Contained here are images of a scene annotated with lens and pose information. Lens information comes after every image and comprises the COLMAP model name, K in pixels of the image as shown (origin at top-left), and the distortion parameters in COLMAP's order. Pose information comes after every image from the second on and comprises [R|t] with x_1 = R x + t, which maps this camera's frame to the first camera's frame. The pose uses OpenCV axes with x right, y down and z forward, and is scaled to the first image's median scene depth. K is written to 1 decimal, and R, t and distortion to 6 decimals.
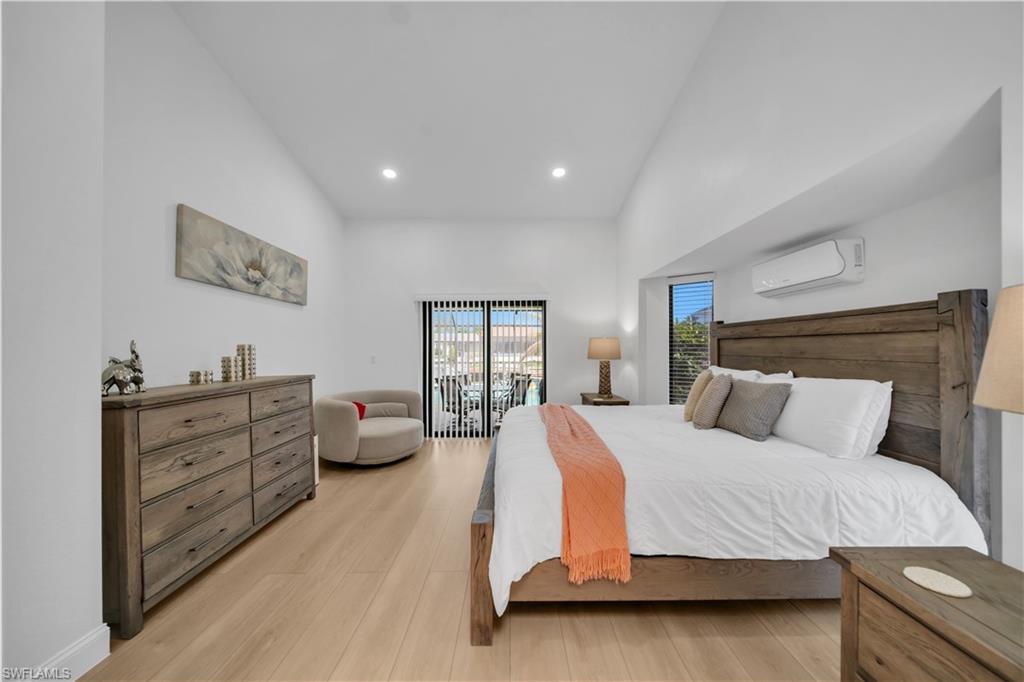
lens RADIAL K [[353.3, 0, 513.3], [0, 353.3, 346.5], [0, 0, 1]] dist [-0.000139, -0.000353]
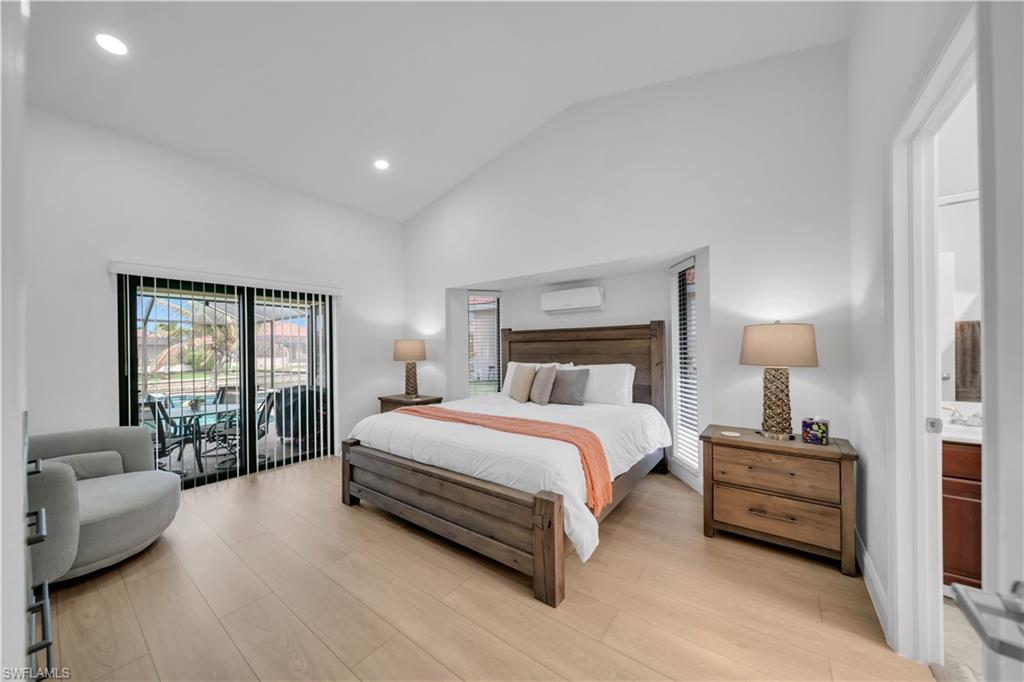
lens RADIAL K [[353.3, 0, 513.3], [0, 353.3, 346.5], [0, 0, 1]] dist [-0.000139, -0.000353]
pose [[0.600053, -0.002032, 0.799958, -0.572312], [0.009501, 0.999944, -0.004586, 0.003031], [-0.799904, 0.010352, 0.600039, 0.213922]]
